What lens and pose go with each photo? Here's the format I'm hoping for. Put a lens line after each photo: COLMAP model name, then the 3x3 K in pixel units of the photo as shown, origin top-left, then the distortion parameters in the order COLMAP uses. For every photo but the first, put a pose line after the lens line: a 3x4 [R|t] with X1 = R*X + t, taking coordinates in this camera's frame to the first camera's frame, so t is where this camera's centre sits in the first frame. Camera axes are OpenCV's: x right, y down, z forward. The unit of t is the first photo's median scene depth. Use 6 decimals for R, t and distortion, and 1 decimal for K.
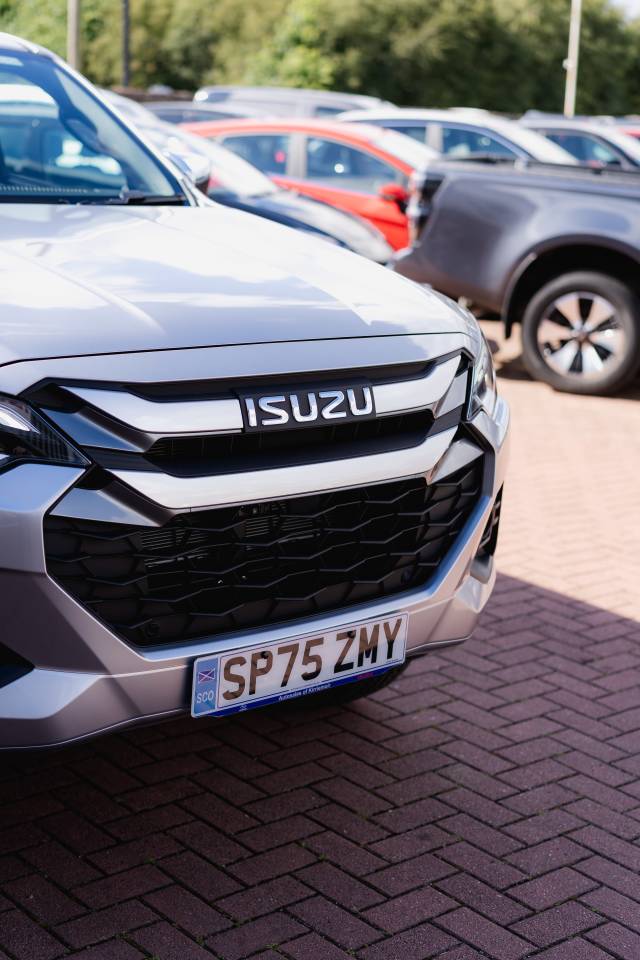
lens RADIAL K [[1450.6, 0, 320.0], [0, 1450.6, 480.0], [0, 0, 1]] dist [0.016996, 0.021036]
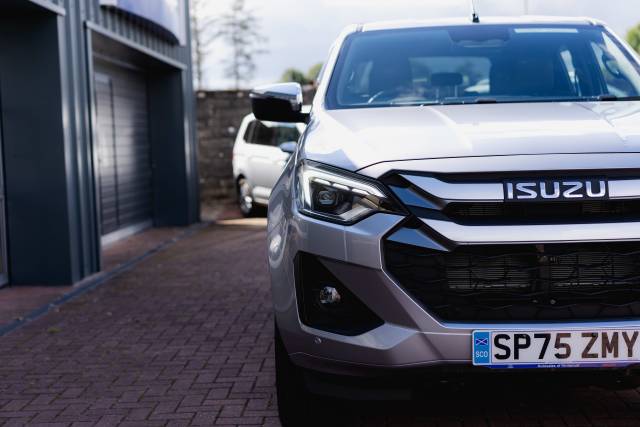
lens RADIAL K [[967.0, 0, 320.0], [0, 967.0, 213.5], [0, 0, 1]] dist [0.016996, 0.021036]
pose [[0.750118, -0.008157, -0.661254, 0.540258], [-0.084150, 0.990618, -0.107678, 0.122593], [0.655928, 0.136416, 0.742394, -0.011573]]
